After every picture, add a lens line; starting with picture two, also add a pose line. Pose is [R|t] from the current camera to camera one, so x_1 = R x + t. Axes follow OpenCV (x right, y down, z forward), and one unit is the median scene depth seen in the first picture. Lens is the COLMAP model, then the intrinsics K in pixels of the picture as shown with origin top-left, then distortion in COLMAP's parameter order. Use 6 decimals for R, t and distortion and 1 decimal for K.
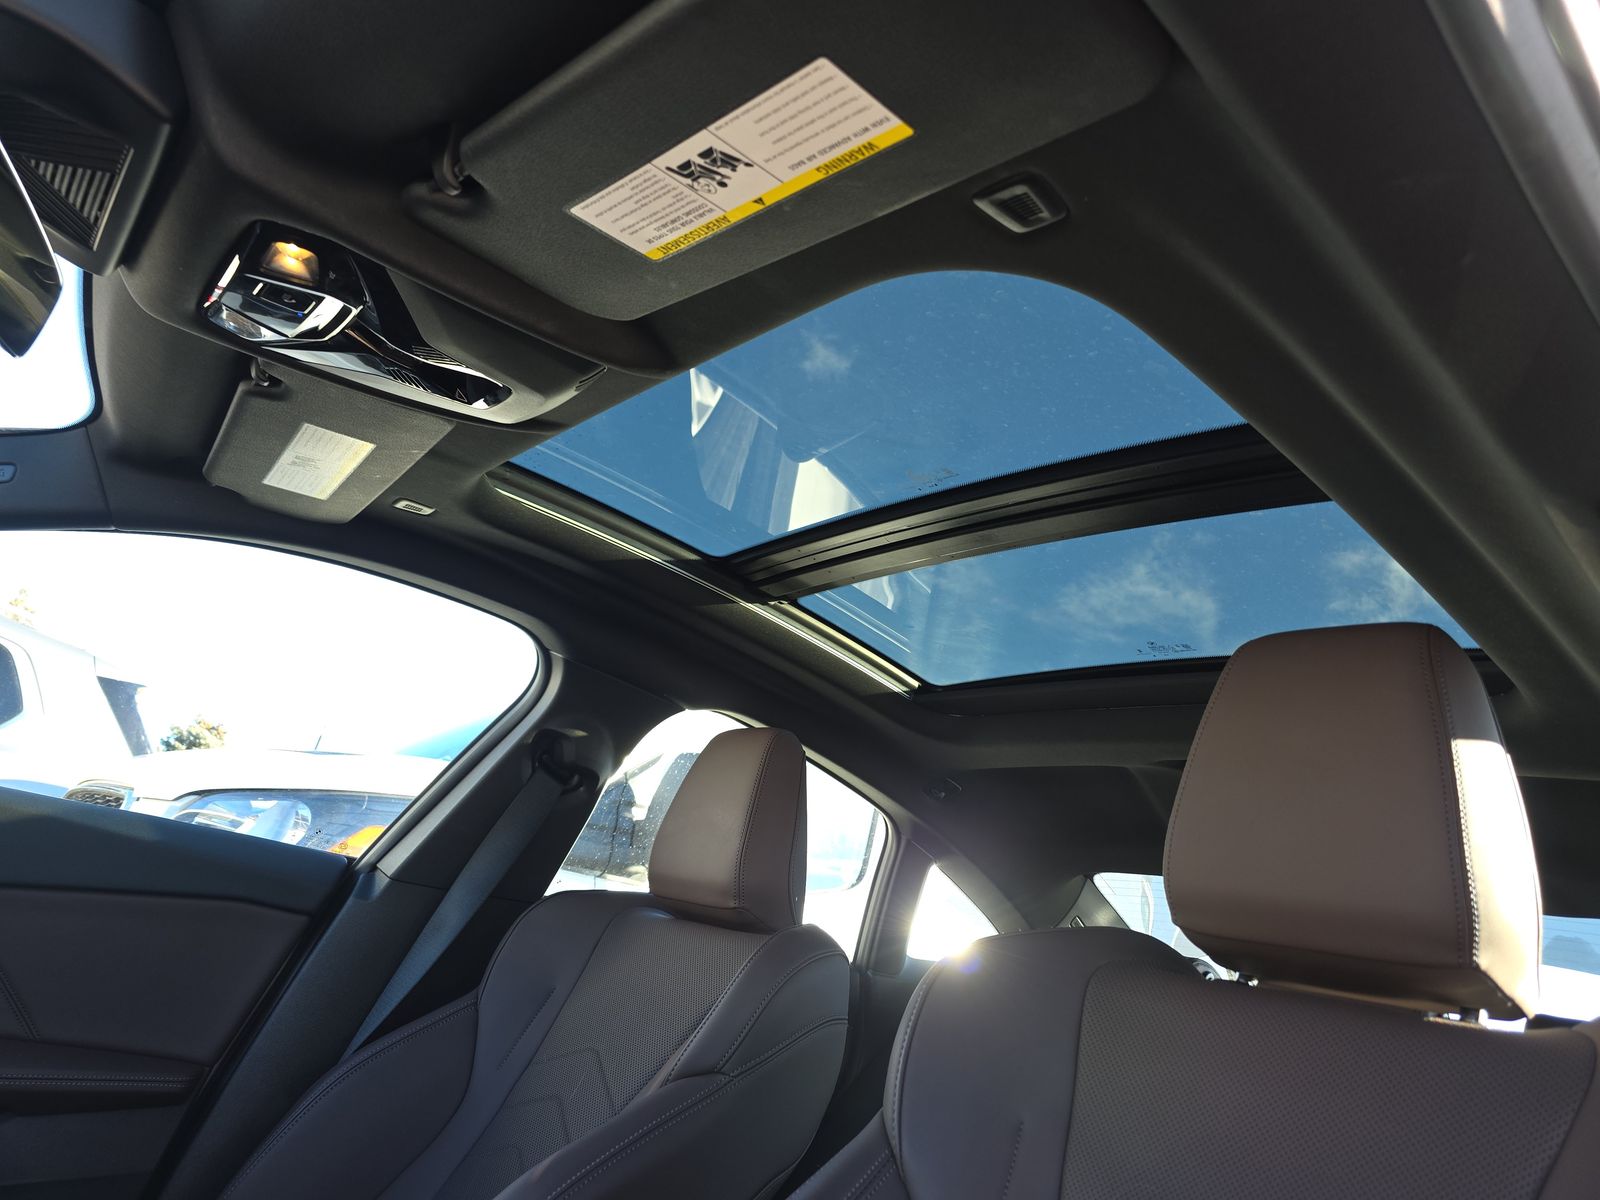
lens RADIAL K [[1070.4, 0, 799.3], [0, 1070.4, 617.2], [0, 0, 1]] dist [0.021544, -0.004922]
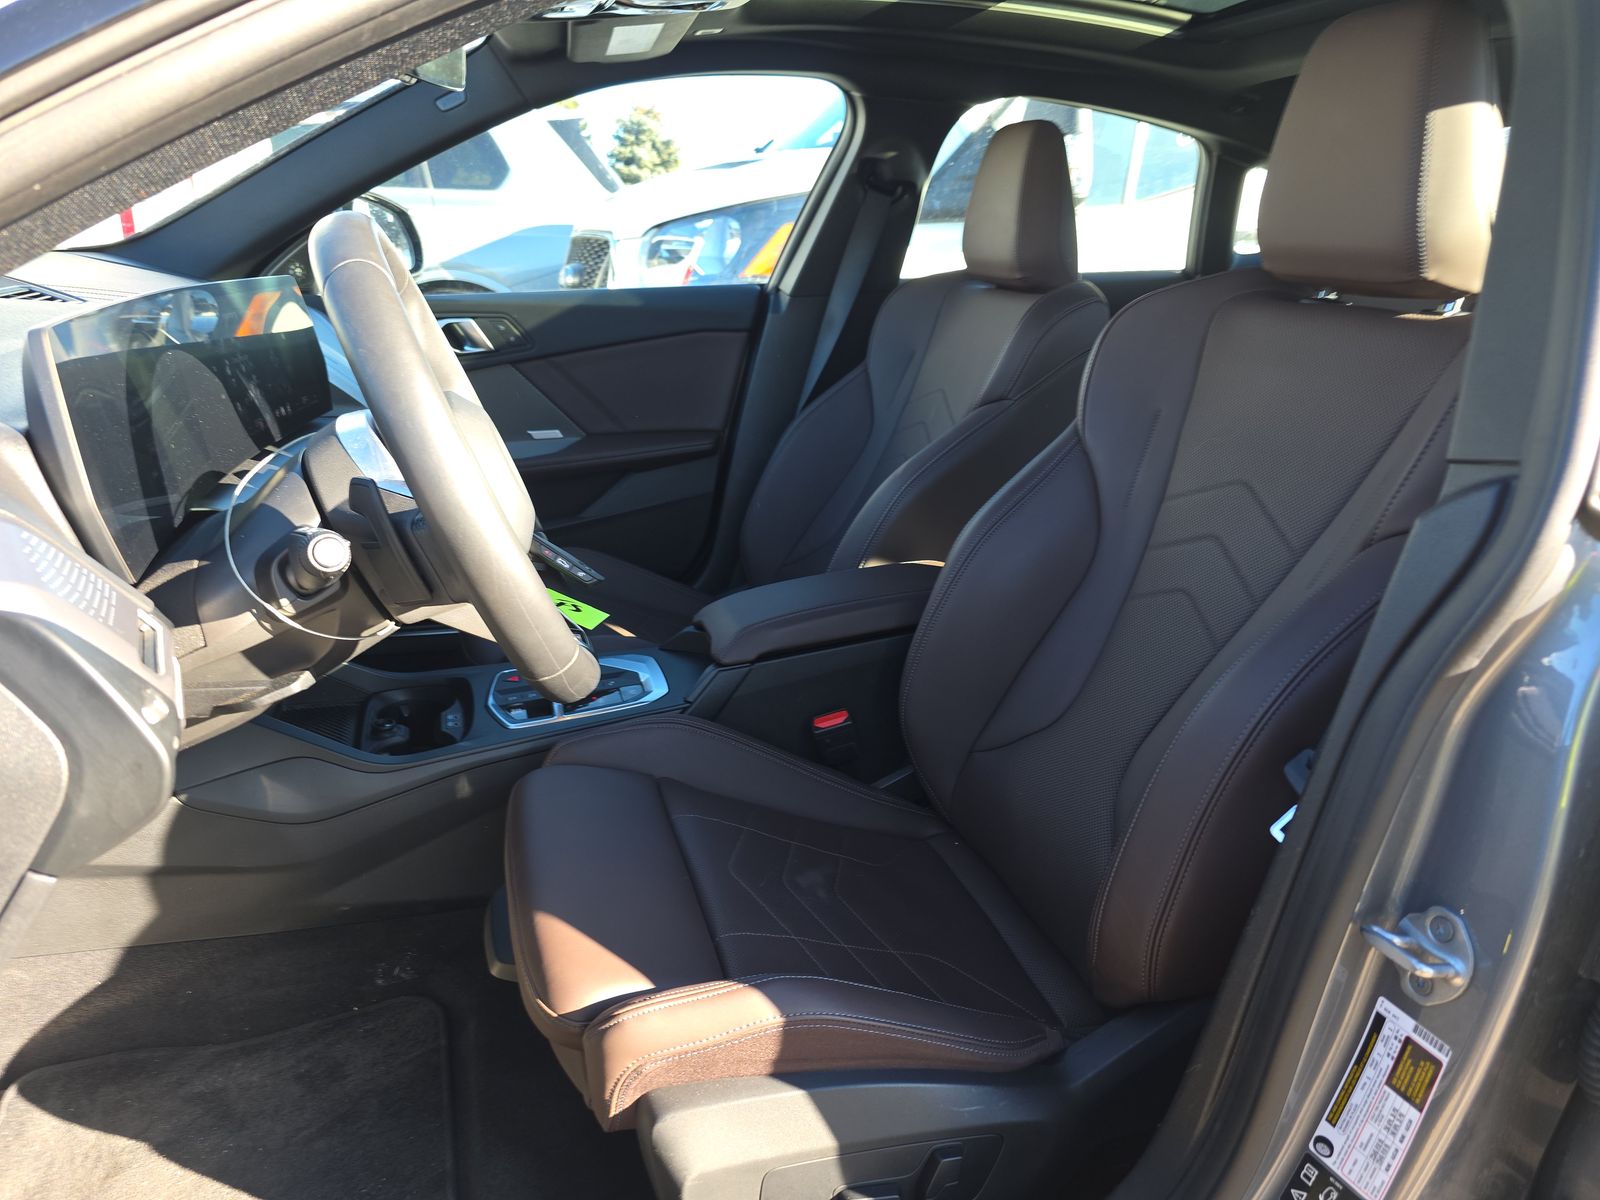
lens RADIAL K [[1070.4, 0, 799.3], [0, 1070.4, 617.2], [0, 0, 1]] dist [0.021544, -0.004922]
pose [[0.899995, -0.056312, -0.432248, 0.217809], [0.300626, 0.798244, 0.521949, -0.152765], [0.315647, -0.599697, 0.735344, -0.286843]]
